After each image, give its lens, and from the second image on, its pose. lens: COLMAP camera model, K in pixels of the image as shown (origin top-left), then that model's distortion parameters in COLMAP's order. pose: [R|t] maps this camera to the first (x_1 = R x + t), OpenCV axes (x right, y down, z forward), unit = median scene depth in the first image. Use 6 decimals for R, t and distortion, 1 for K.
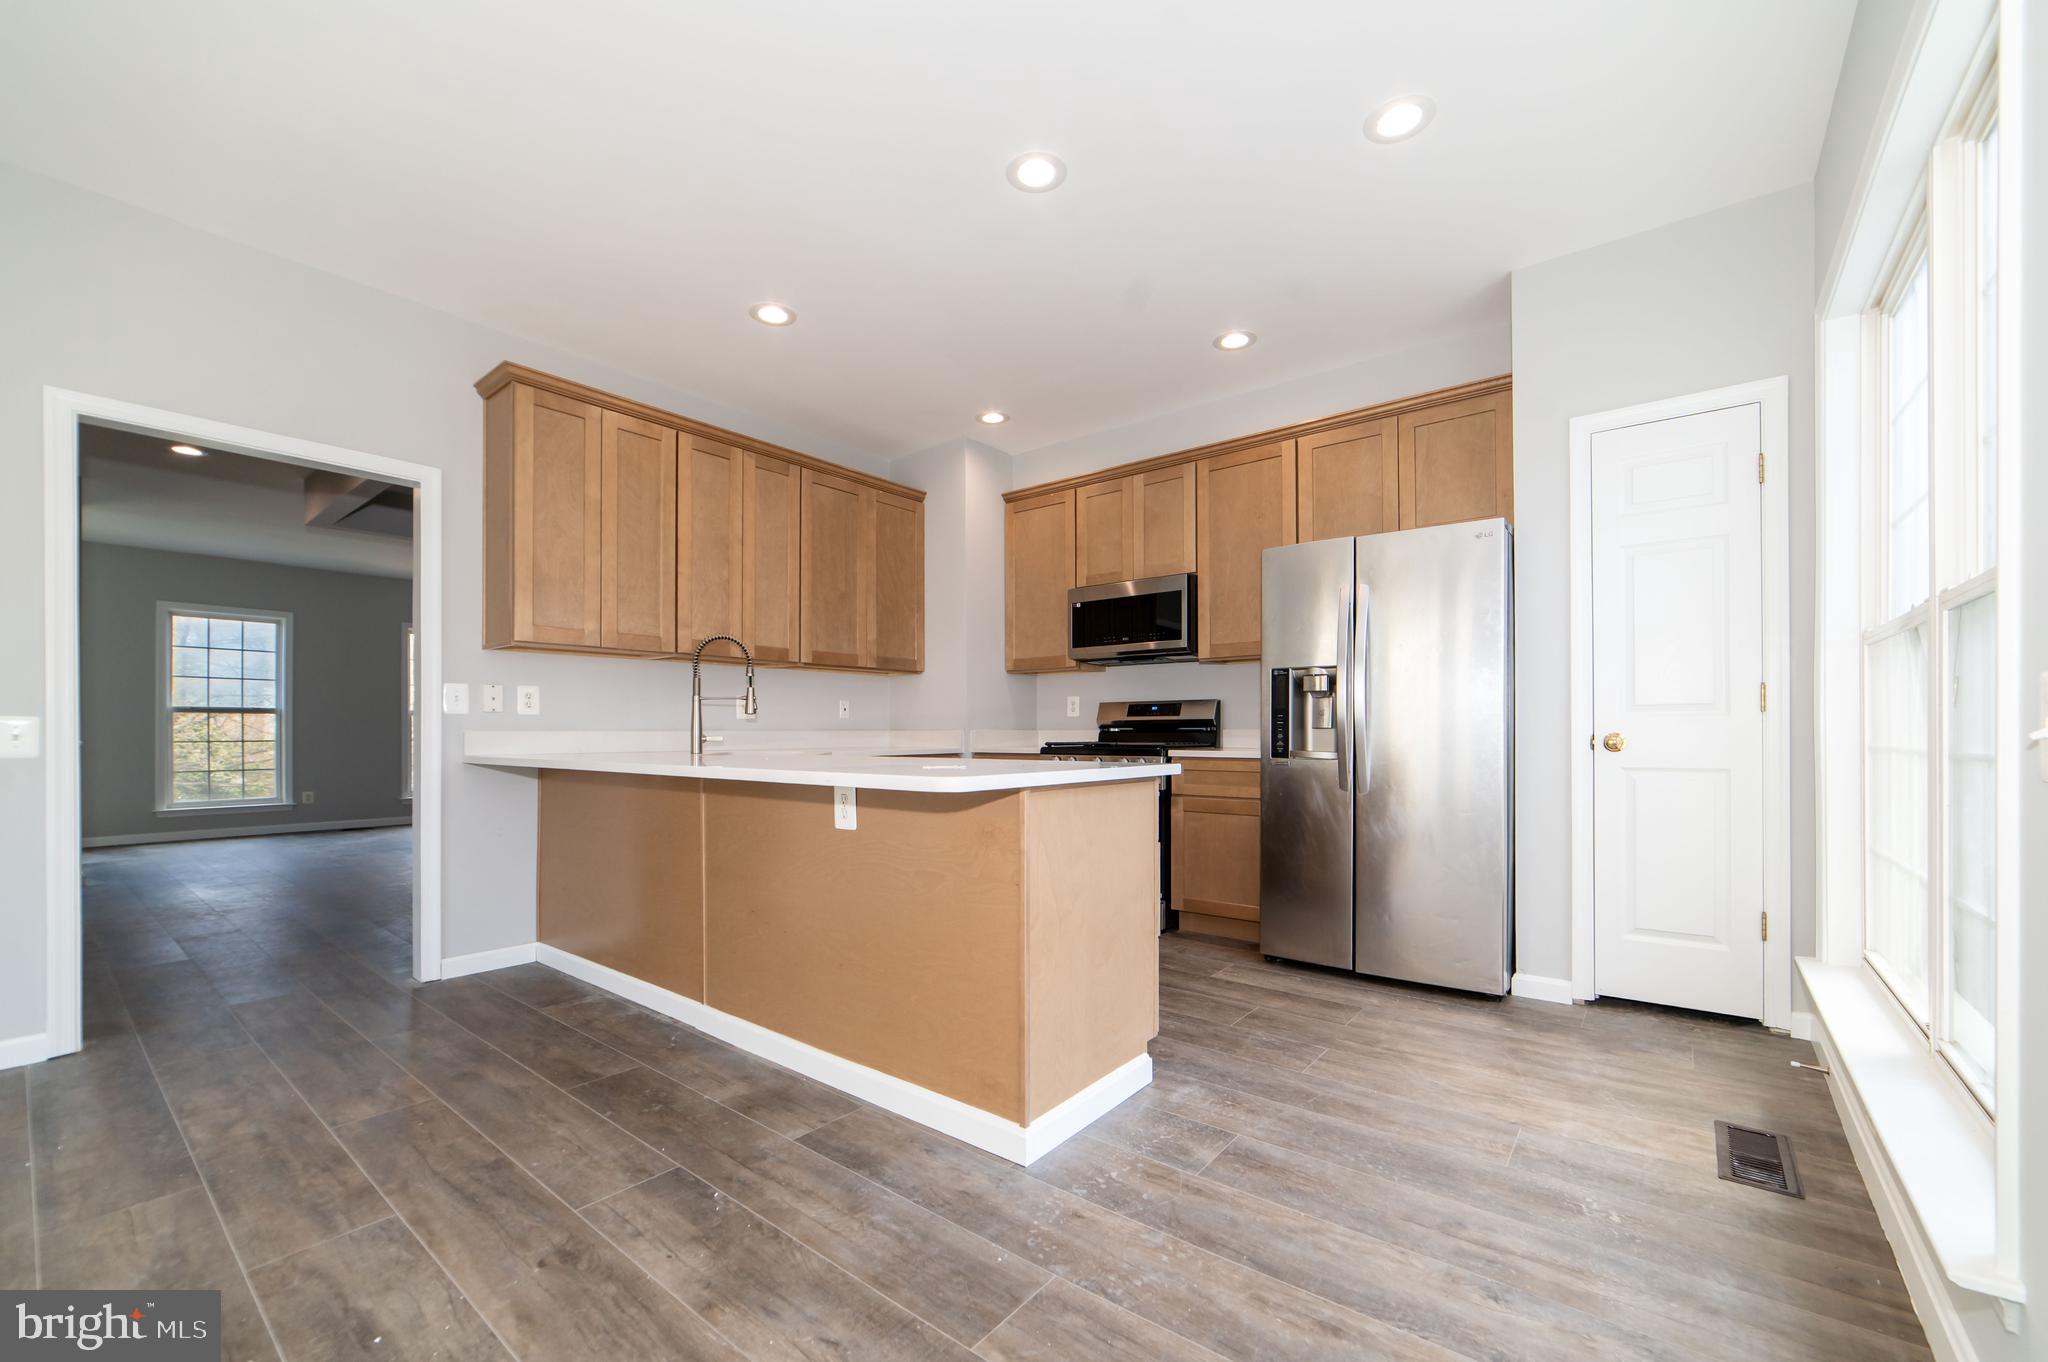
lens RADIAL K [[811.4, 0, 1035.0], [0, 811.4, 731.2], [0, 0, 1]] dist [-0.008984, 0.000290]
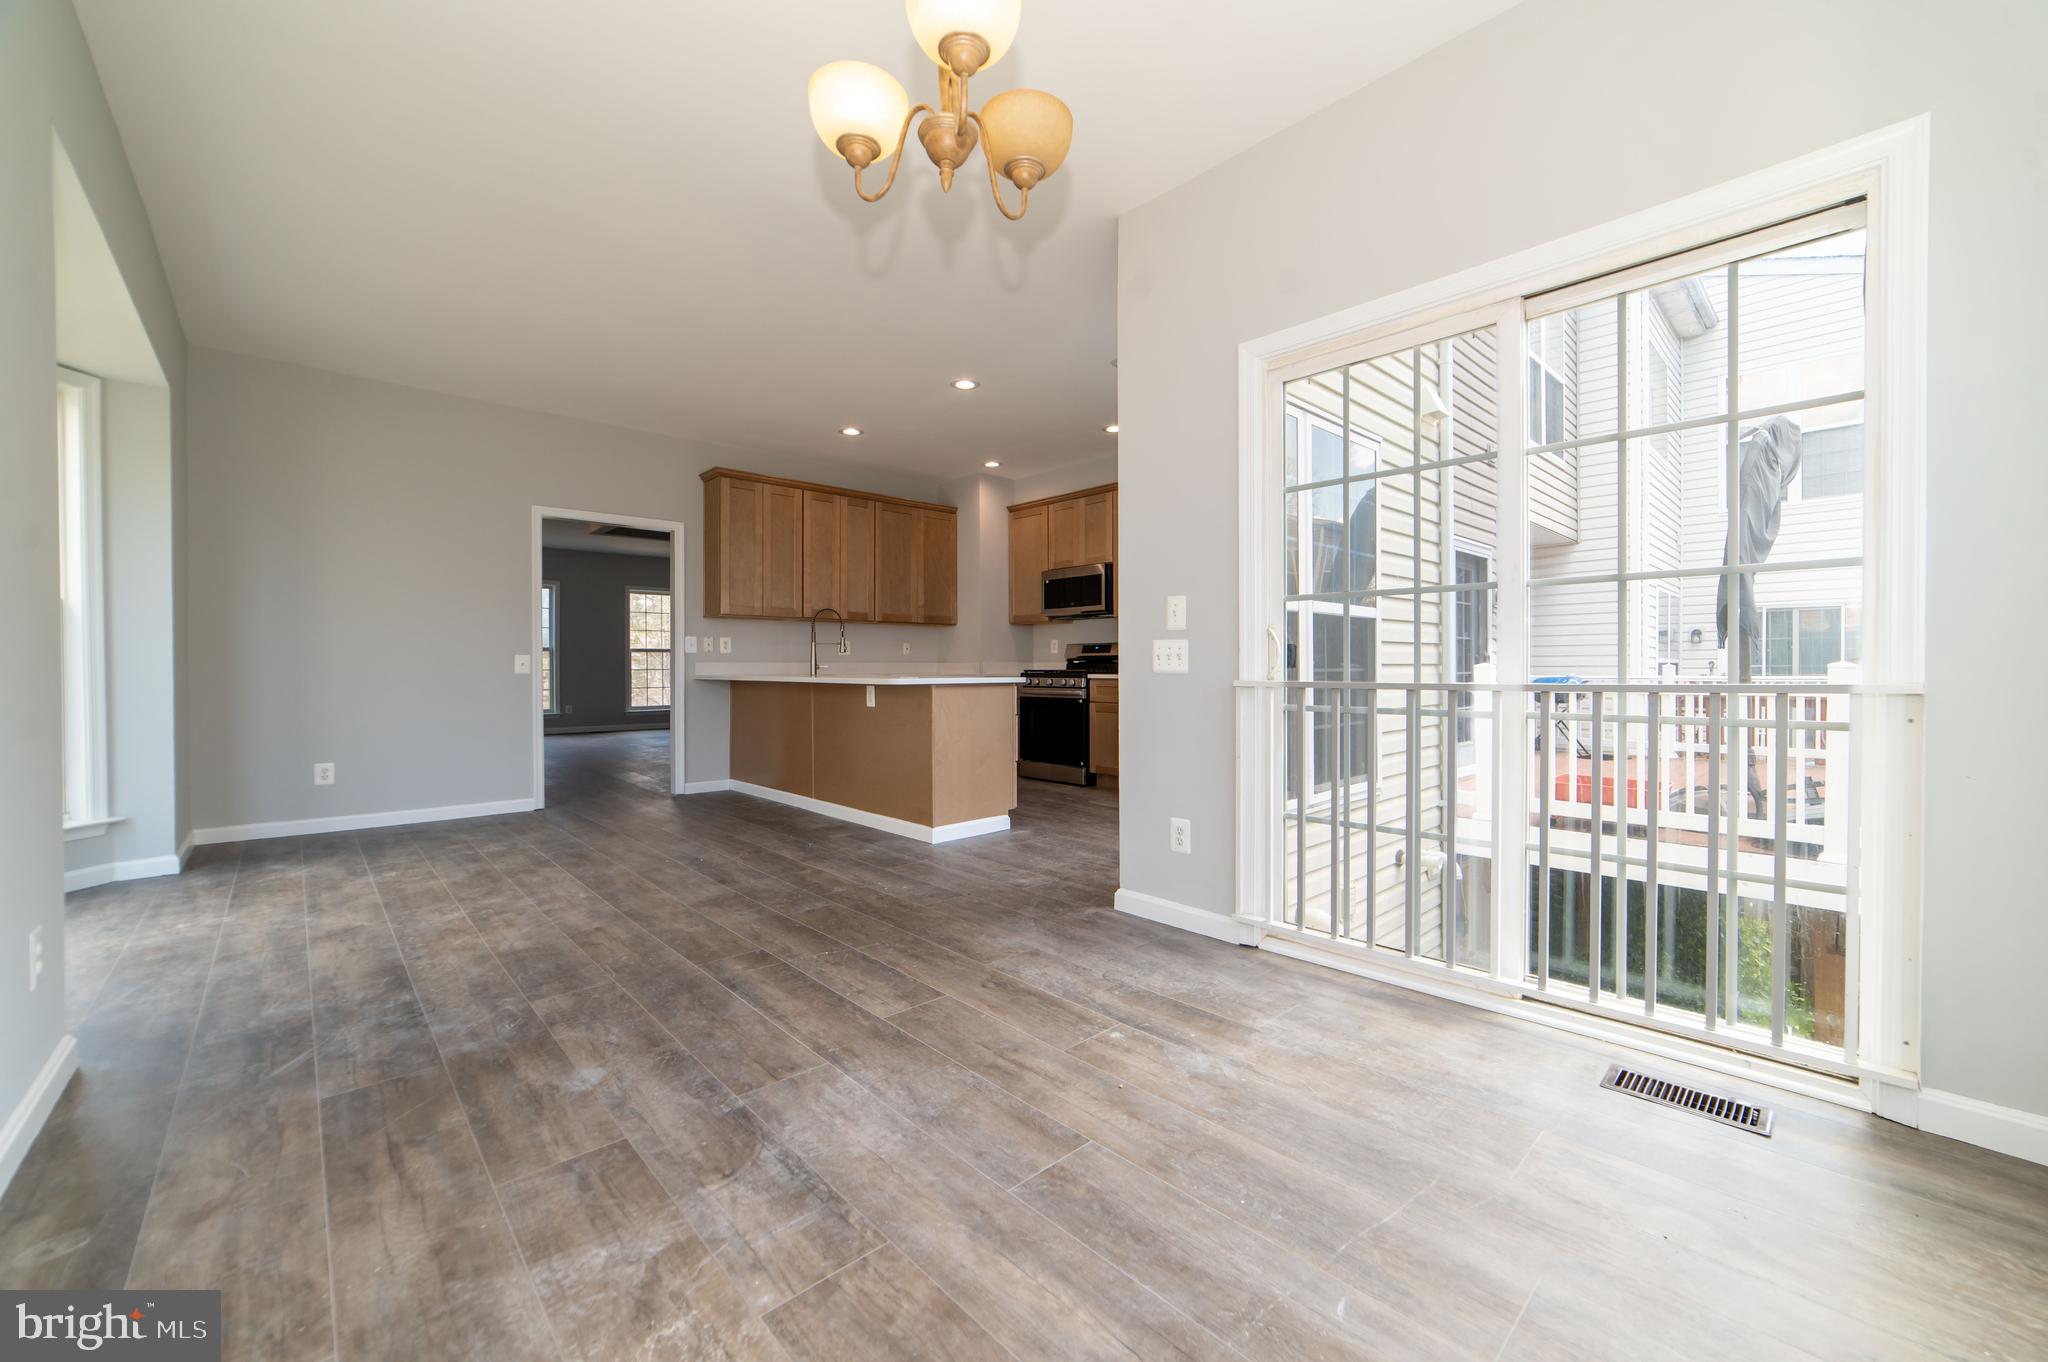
lens RADIAL K [[794.2, 0, 1021.6], [0, 794.2, 681.4], [0, 0, 1]] dist [-0.027317, 0.010576]
pose [[0.985949, 0.005420, -0.166958, 0.309049], [-0.002044, 0.999790, 0.020382, 0.005643], [0.167033, -0.019754, 0.985753, -0.609890]]
